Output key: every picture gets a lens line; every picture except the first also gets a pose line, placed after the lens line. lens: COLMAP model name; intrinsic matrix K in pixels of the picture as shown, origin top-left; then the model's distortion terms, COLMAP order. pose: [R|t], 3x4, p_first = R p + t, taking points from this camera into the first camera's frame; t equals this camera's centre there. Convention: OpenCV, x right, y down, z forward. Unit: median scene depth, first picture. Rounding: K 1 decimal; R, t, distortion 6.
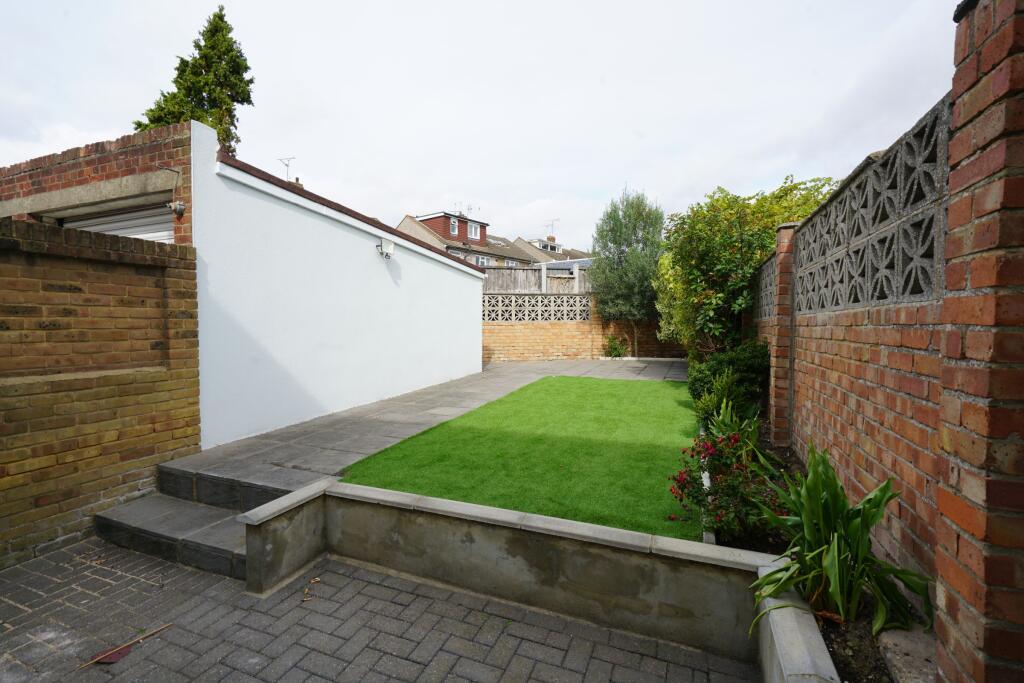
lens RADIAL K [[463.5, 0, 505.4], [0, 463.5, 334.7], [0, 0, 1]] dist [-0.002705, 0.003434]
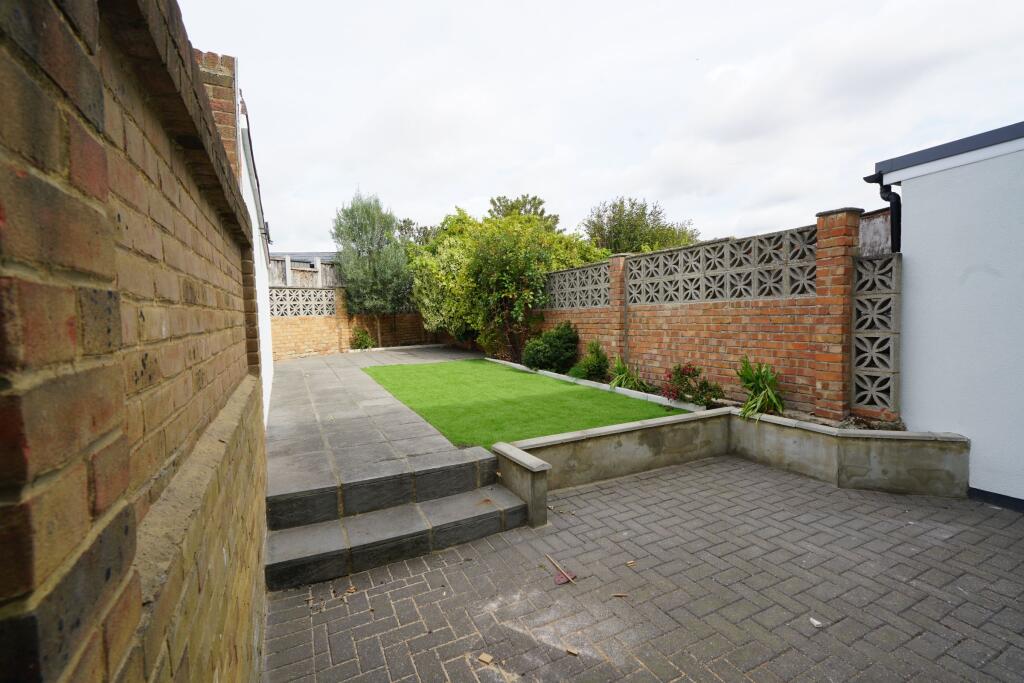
lens RADIAL K [[463.5, 0, 505.0], [0, 463.5, 340.9], [0, 0, 1]] dist [-0.002705, 0.003434]
pose [[0.655824, -0.060250, 0.752506, -1.406782], [0.043351, 0.998171, 0.042138, -0.001764], [-0.753668, 0.004987, 0.657236, 0.226579]]
